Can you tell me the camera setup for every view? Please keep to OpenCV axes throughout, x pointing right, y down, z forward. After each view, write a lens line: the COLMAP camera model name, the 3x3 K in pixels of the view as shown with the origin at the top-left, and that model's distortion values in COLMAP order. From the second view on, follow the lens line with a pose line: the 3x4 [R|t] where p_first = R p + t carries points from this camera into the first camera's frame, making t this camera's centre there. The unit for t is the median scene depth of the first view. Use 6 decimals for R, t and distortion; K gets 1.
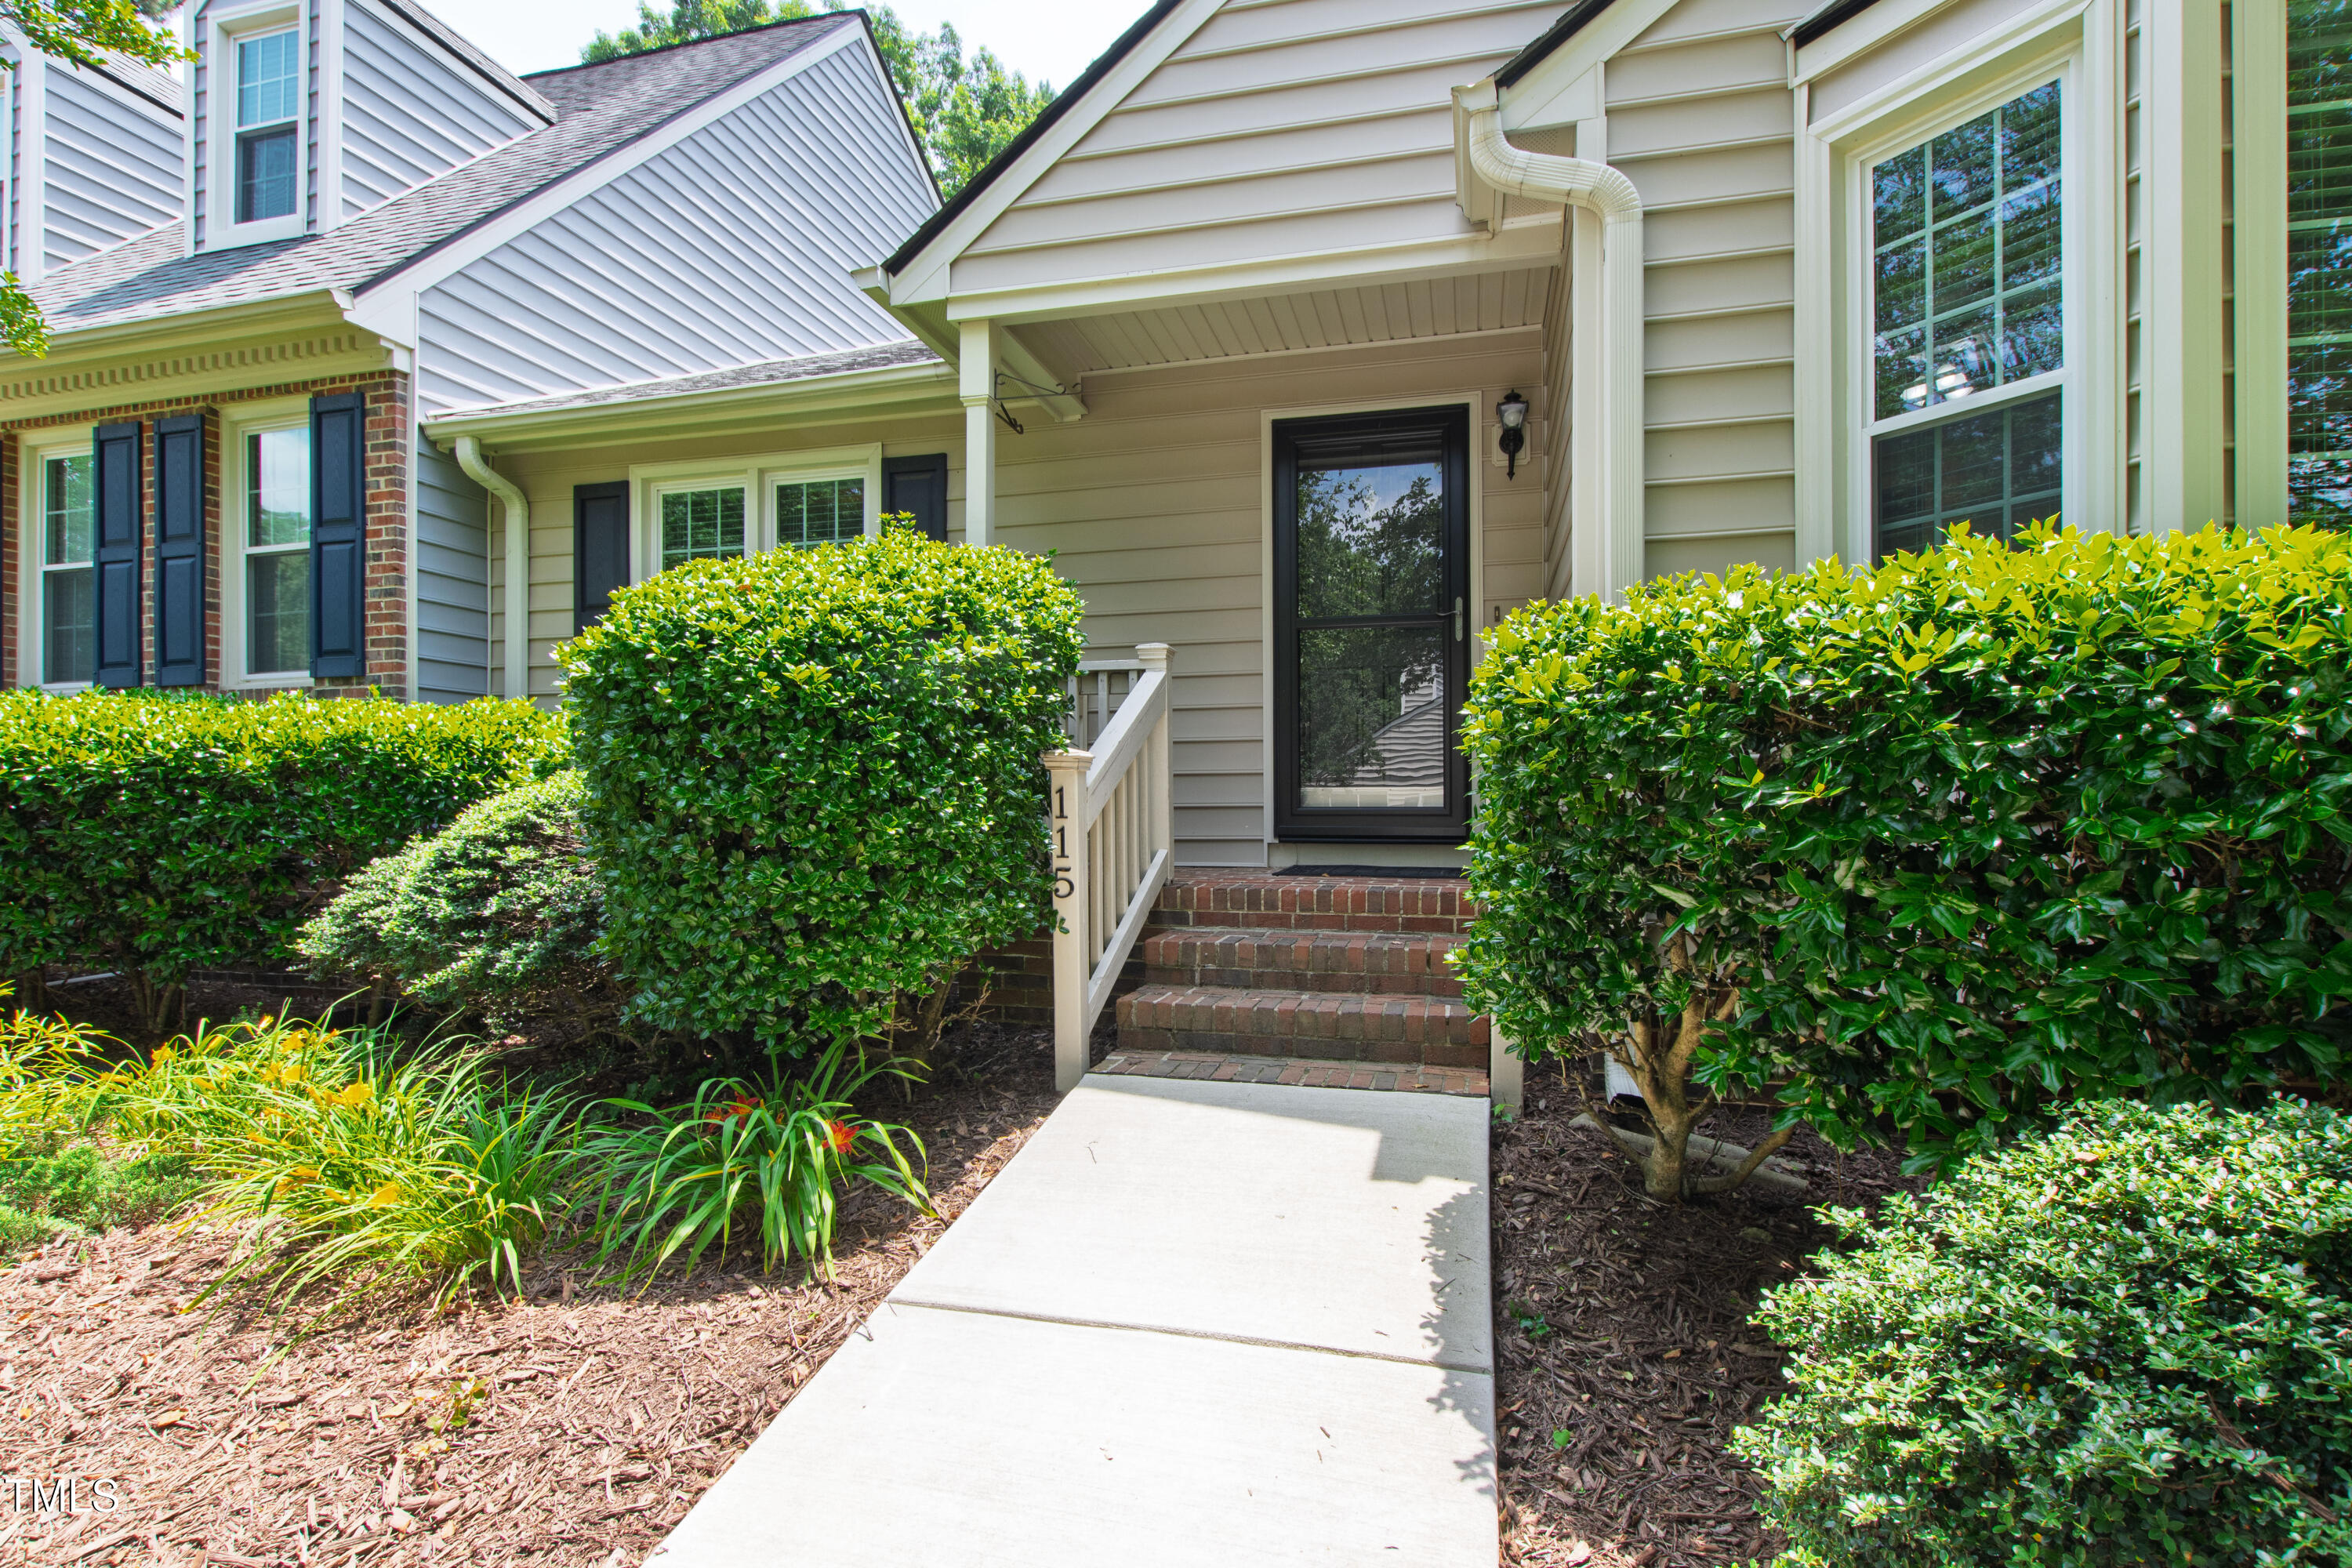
lens RADIAL K [[1102.7, 0, 1188.6], [0, 1102.7, 811.1], [0, 0, 1]] dist [-0.000141, -0.000246]
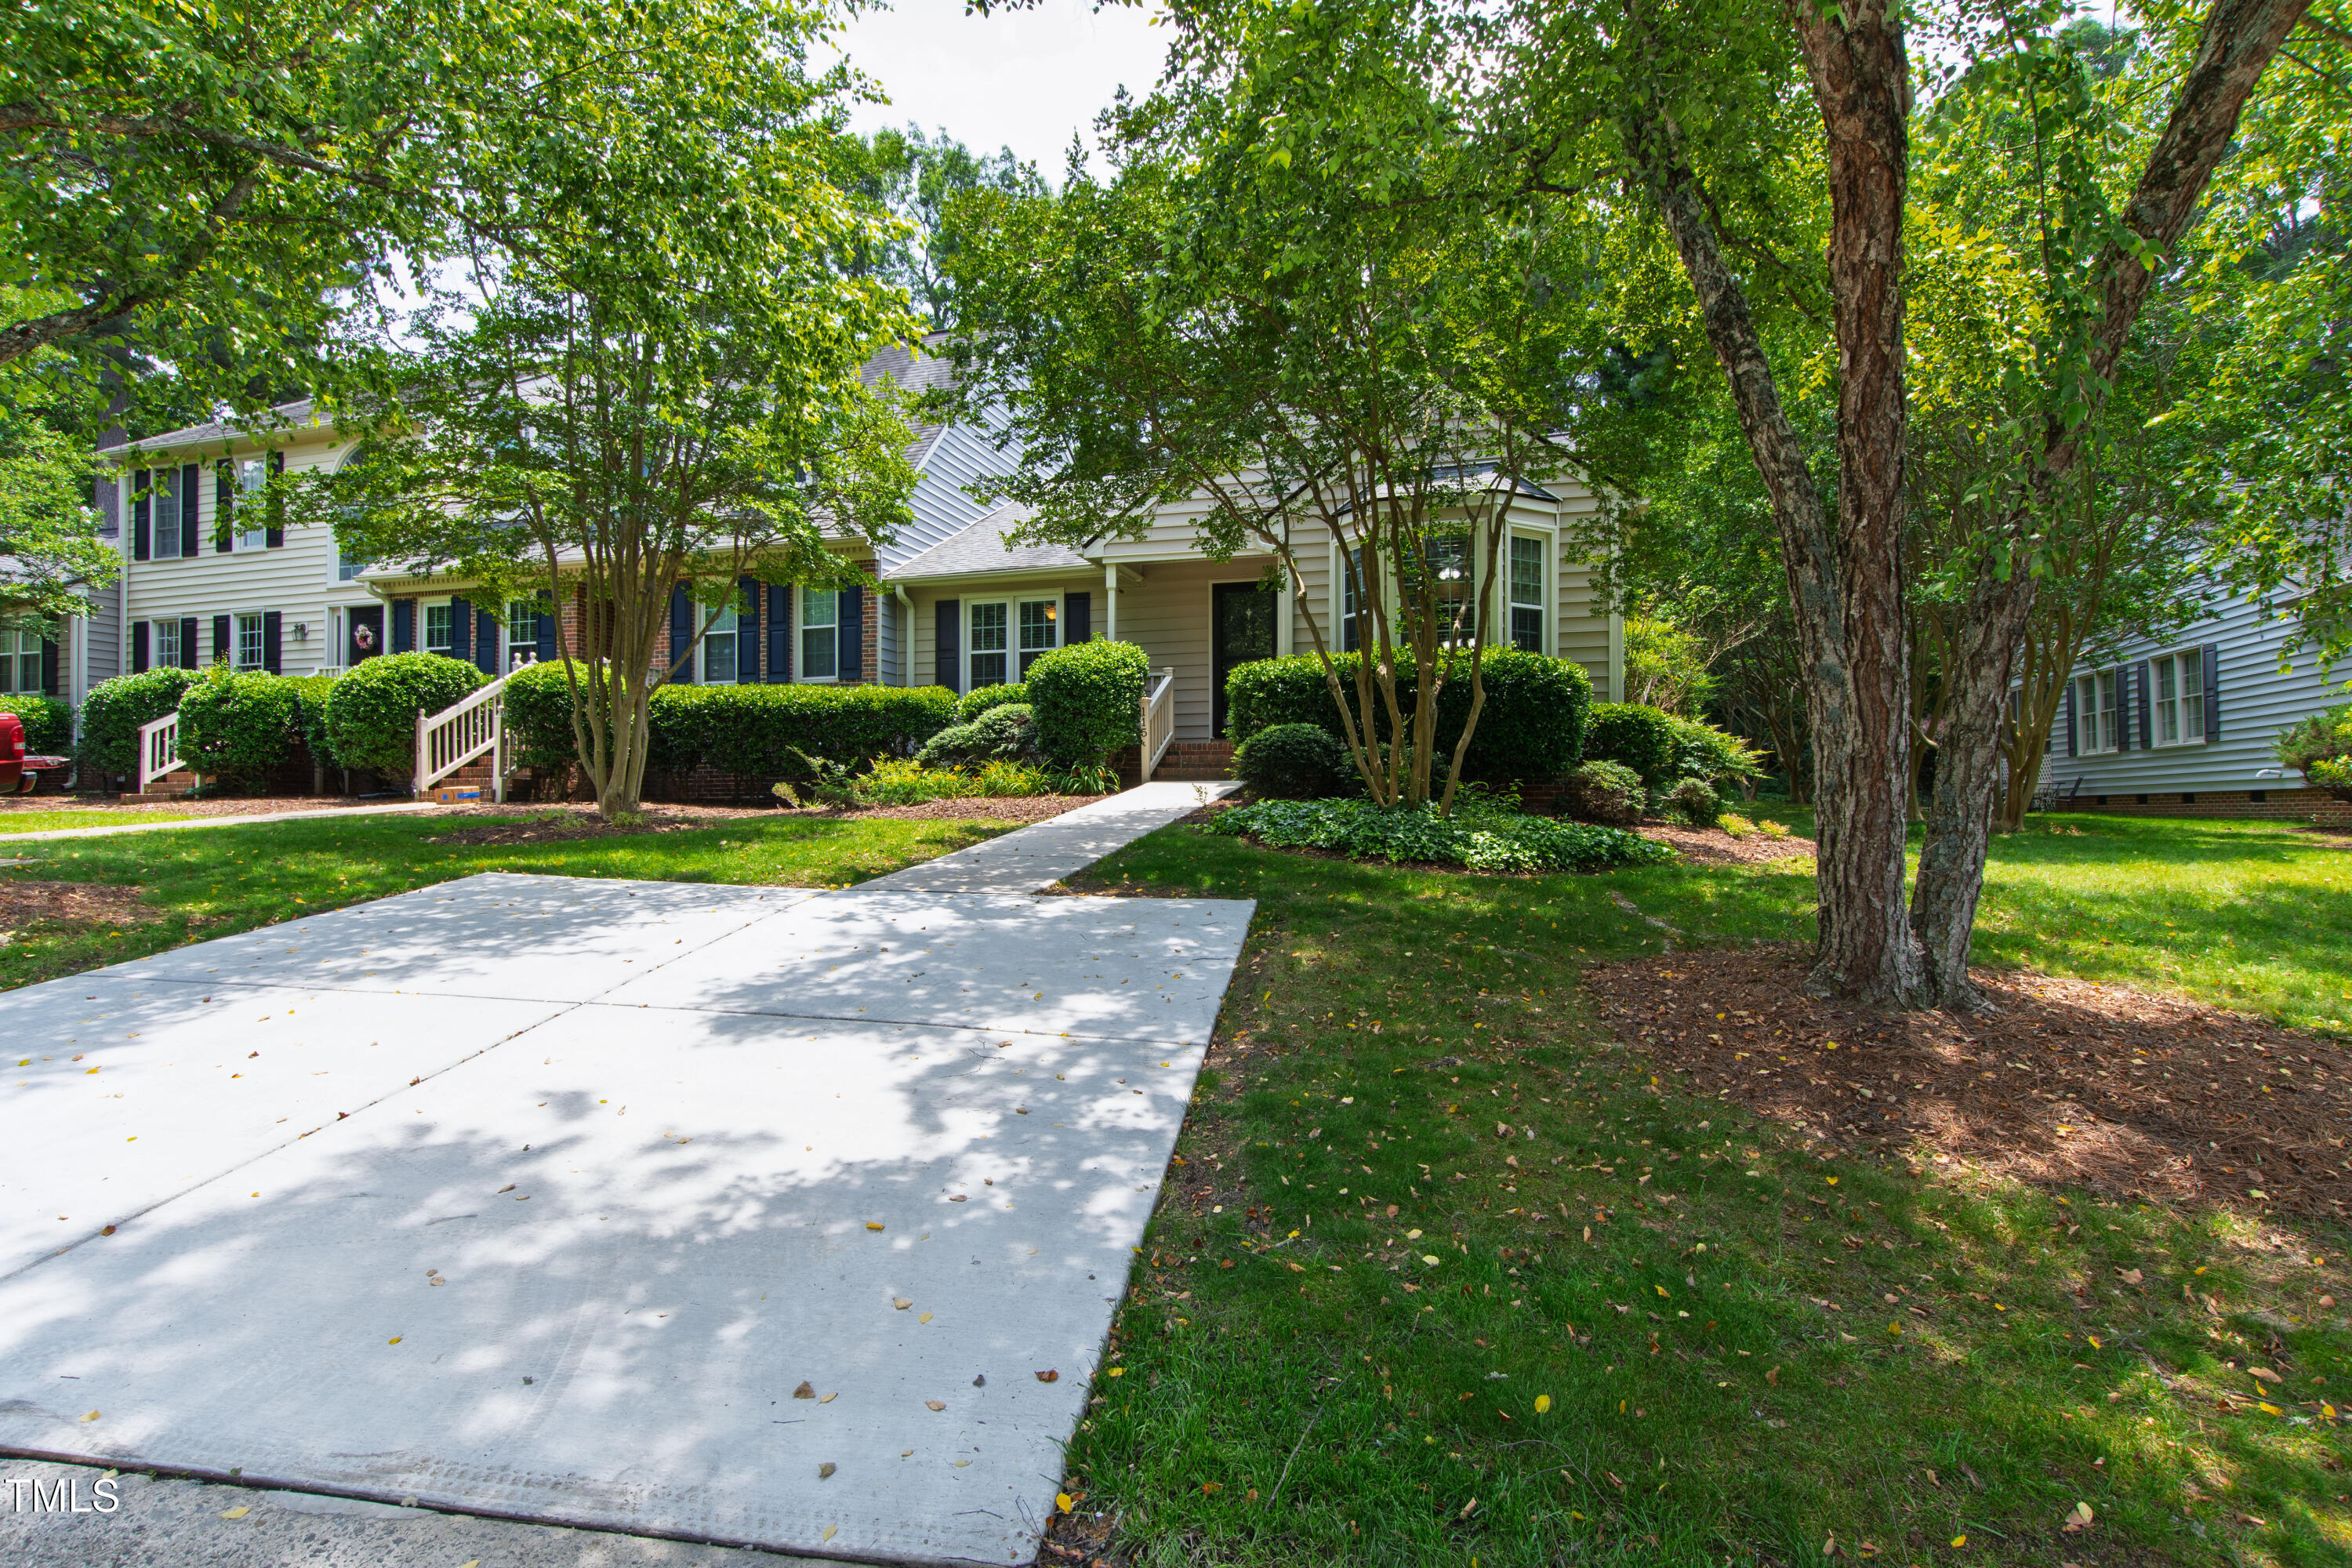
lens RADIAL K [[1124.1, 0, 1167.9], [0, 1124.1, 816.1], [0, 0, 1]] dist [-0.001666, -0.000017]
pose [[0.999331, 0.002930, -0.036443, 0.072647], [-0.002835, 0.999992, 0.002673, 0.227543], [0.036450, -0.002568, 0.999332, -1.901081]]
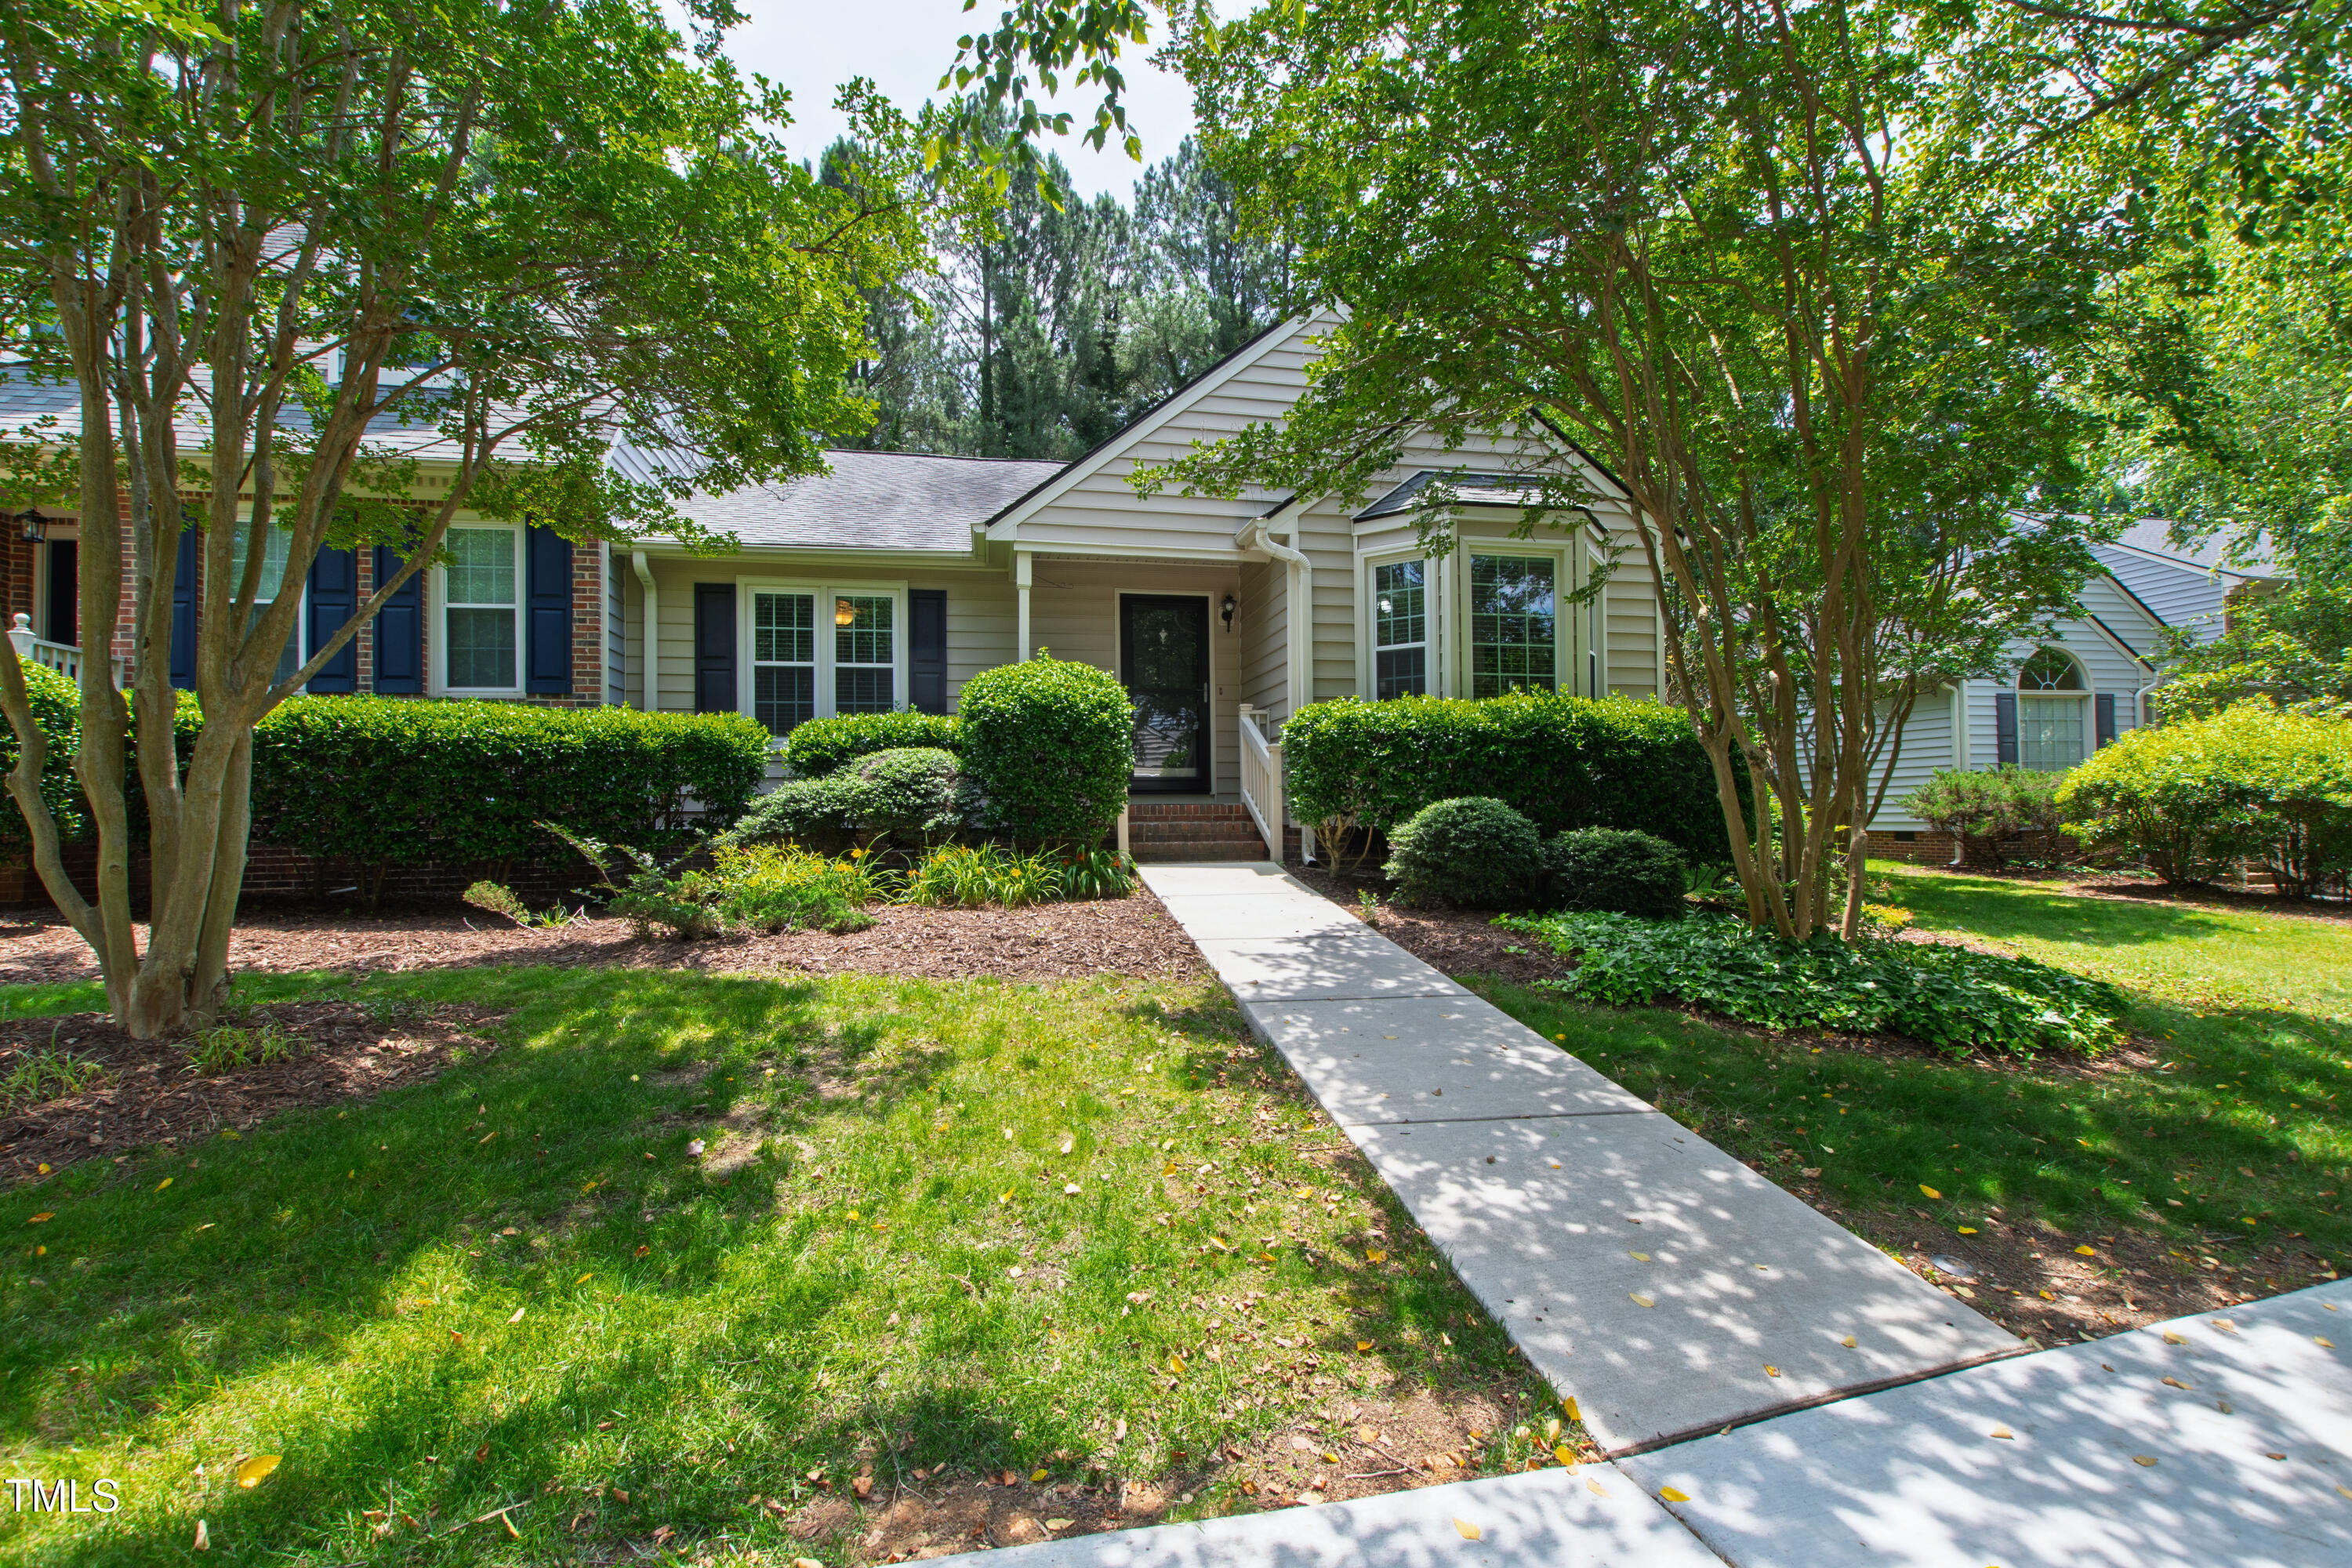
lens RADIAL K [[1007.7, 0, 1169.5], [0, 1007.7, 796.0], [0, 0, 1]] dist [0.000916, -0.001313]
pose [[0.910066, 0.002077, 0.414458, -0.675950], [0.009719, 0.999606, -0.026350, 0.089099], [-0.414349, 0.028008, 0.909687, -0.830305]]
